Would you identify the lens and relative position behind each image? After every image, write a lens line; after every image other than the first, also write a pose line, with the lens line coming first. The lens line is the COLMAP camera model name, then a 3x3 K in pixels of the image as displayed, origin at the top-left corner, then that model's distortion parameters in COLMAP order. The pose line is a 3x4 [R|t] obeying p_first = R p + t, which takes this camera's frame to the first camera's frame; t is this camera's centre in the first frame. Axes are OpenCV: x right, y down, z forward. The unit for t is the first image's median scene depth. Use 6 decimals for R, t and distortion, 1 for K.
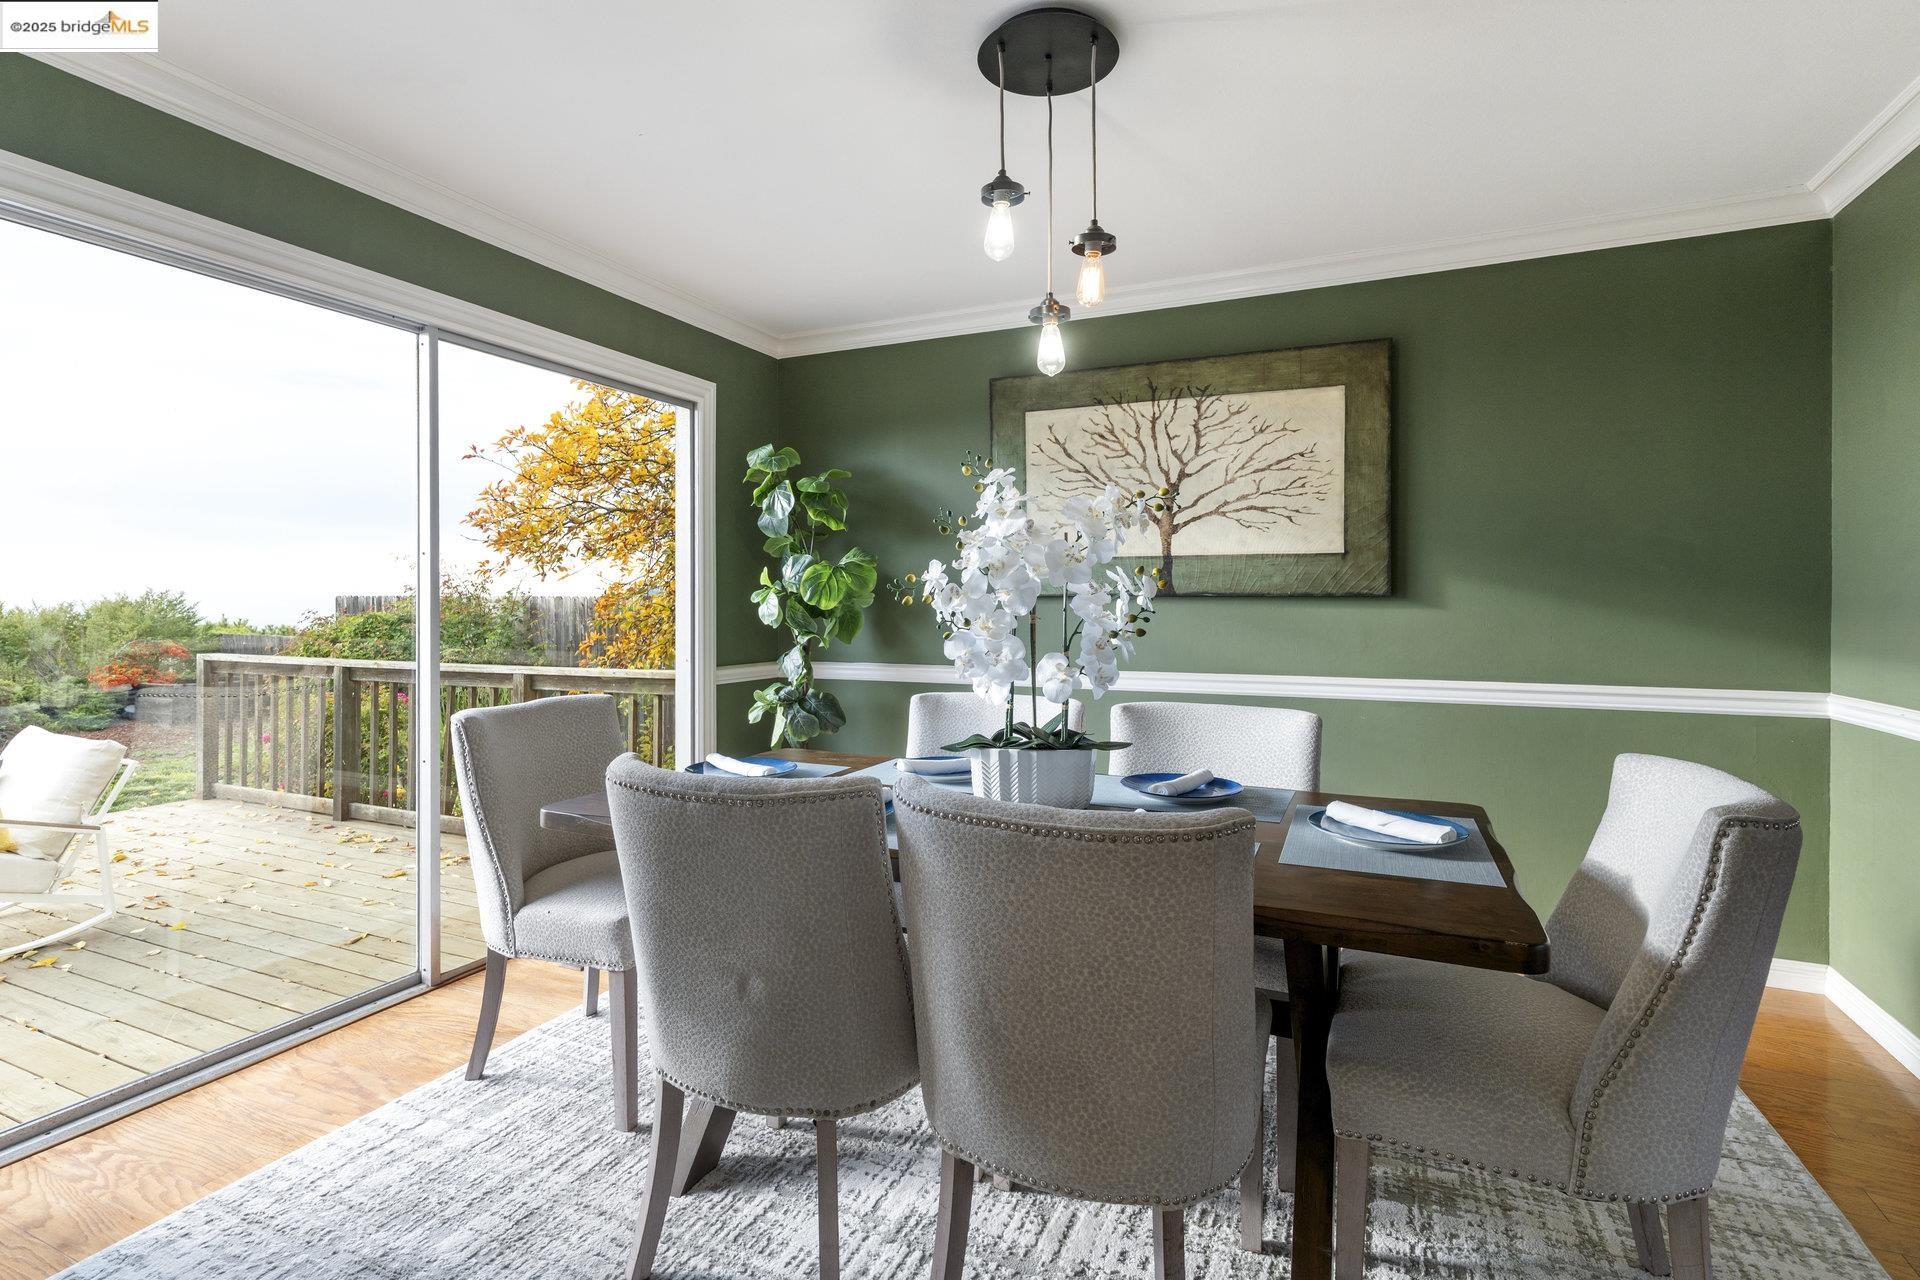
lens RADIAL K [[922.1, 0, 960.5], [0, 922.1, 615.0], [0, 0, 1]] dist [0.002459, 0.000048]
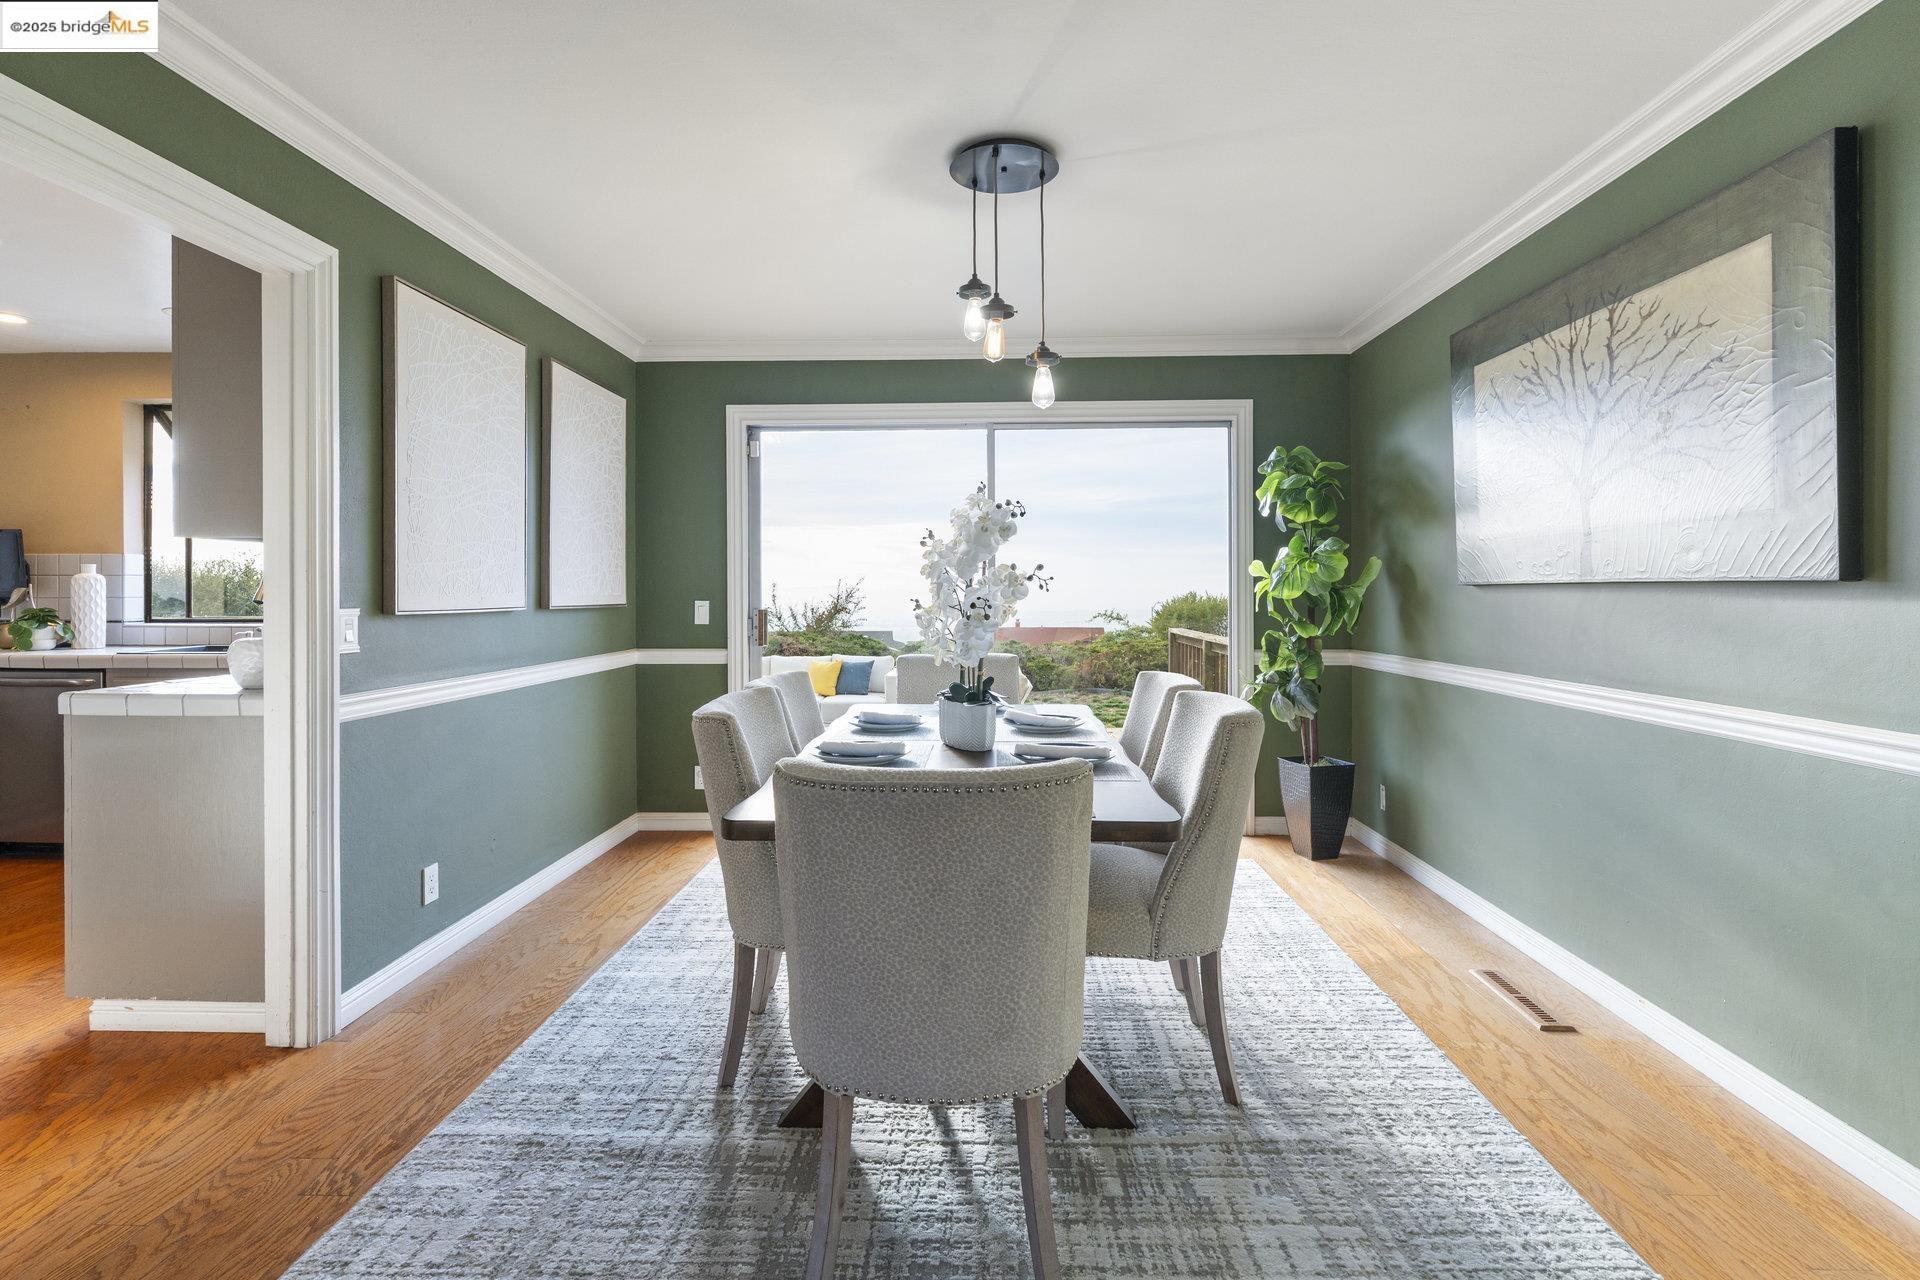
lens RADIAL K [[928.4, 0, 954.8], [0, 928.4, 584.8], [0, 0, 1]] dist [-0.000881, -0.000031]
pose [[0.378781, -0.008370, -0.925449, 0.727777], [-0.010492, 0.999856, -0.013337, -0.002495], [0.925427, 0.014762, 0.378638, 0.252745]]
